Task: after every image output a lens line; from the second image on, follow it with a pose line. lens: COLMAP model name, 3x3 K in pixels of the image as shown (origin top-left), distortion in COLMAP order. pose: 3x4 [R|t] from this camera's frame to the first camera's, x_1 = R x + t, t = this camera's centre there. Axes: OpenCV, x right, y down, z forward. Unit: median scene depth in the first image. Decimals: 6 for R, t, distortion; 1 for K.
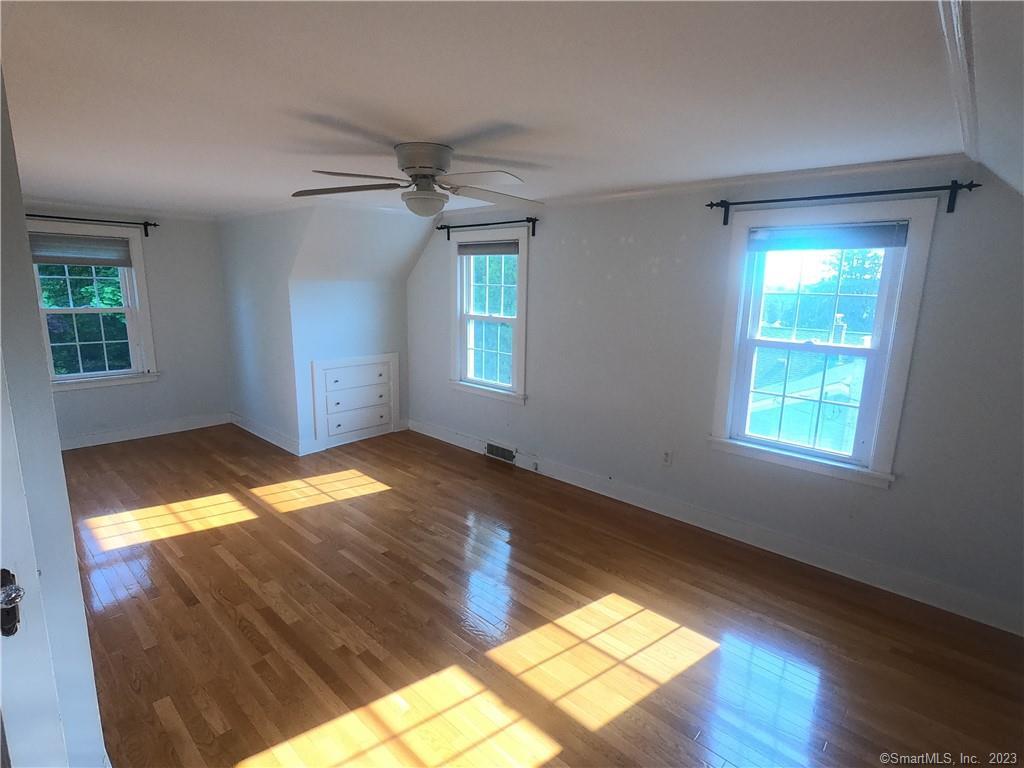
lens RADIAL K [[520.1, 0, 512.0], [0, 520.1, 384.0], [0, 0, 1]] dist [0.003141, 0.001445]
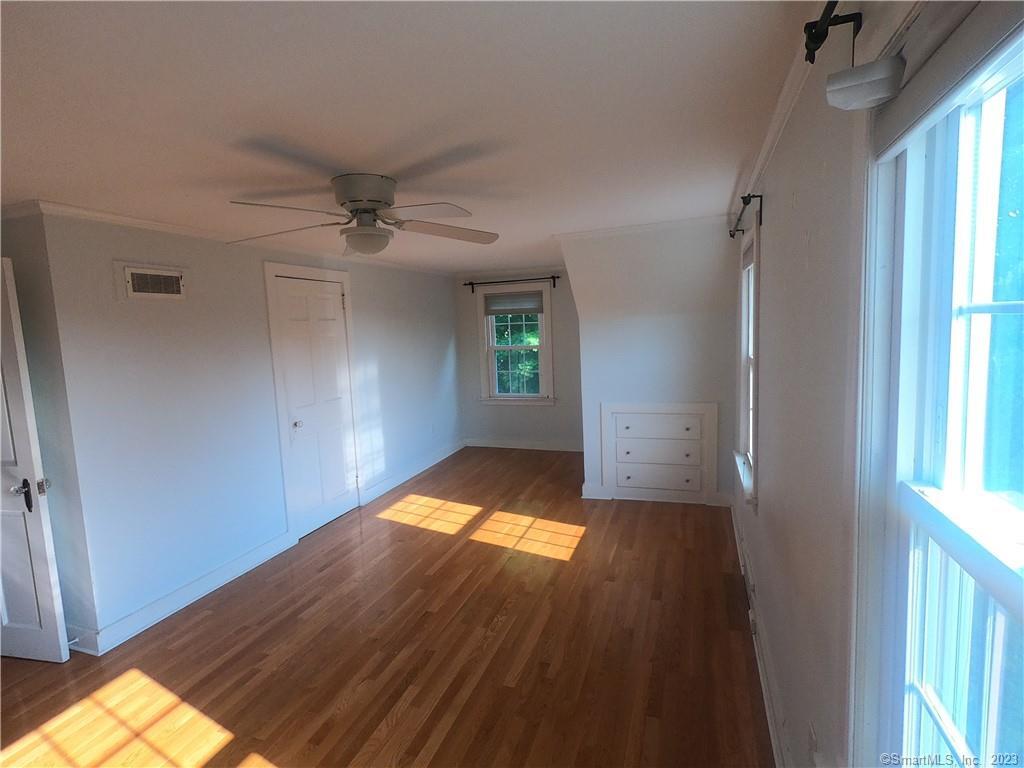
lens RADIAL K [[515.6, 0, 512.0], [0, 515.6, 384.0], [0, 0, 1]] dist [-0.010926, 0.000067]
pose [[0.395696, 0.071143, -0.915622, 0.478185], [-0.129377, 0.991371, 0.021117, -0.088954], [0.909223, 0.110105, 0.401486, 0.559878]]
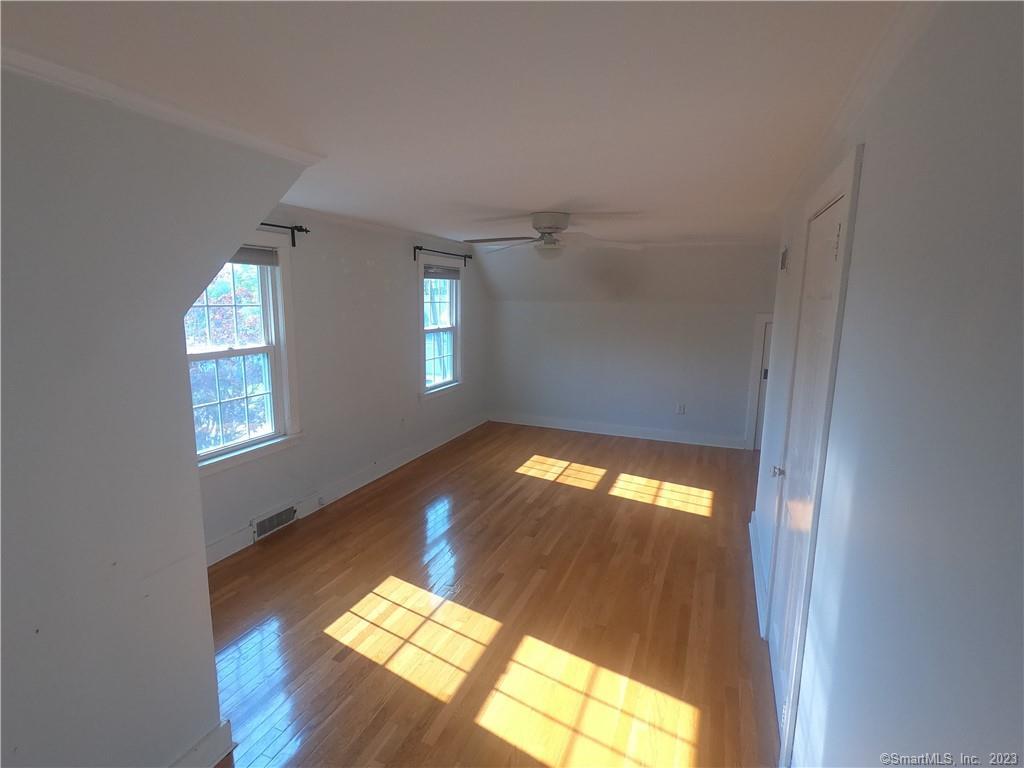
lens RADIAL K [[520.1, 0, 512.0], [0, 520.1, 384.0], [0, 0, 1]] dist [0.003141, 0.001445]
pose [[-0.351420, -0.184651, 0.917828, -0.956356], [0.164254, 0.952991, 0.254615, -0.235516], [-0.921697, 0.240234, -0.304570, 1.016516]]
